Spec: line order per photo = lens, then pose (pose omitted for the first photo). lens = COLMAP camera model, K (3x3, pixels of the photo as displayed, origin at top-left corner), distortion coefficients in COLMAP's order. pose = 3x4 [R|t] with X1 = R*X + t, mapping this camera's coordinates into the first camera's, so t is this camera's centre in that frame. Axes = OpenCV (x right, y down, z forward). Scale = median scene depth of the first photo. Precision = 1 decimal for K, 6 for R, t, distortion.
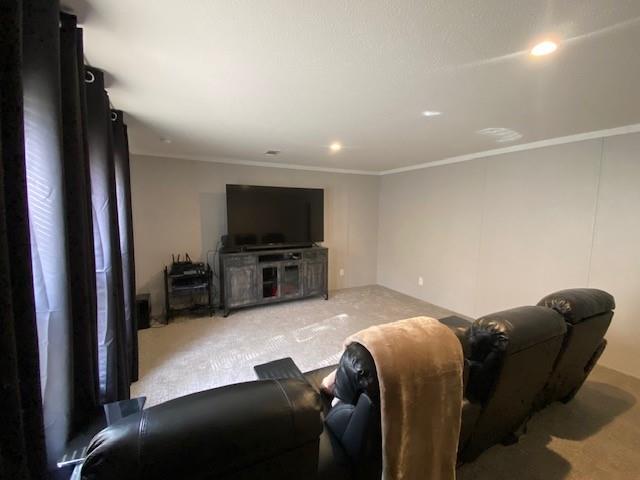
lens RADIAL K [[264.8, 0, 319.8], [0, 264.8, 233.1], [0, 0, 1]] dist [-0.012530, -0.000442]
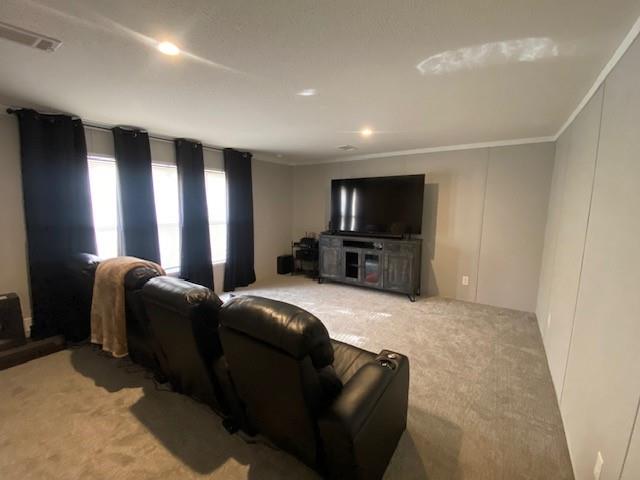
lens RADIAL K [[264.8, 0, 320.5], [0, 264.8, 242.1], [0, 0, 1]] dist [-0.012530, -0.000442]
pose [[0.491811, 0.129476, -0.861021, 0.719184], [-0.065552, 0.991581, 0.111666, -0.029197], [0.868231, 0.001524, 0.496158, 0.334863]]
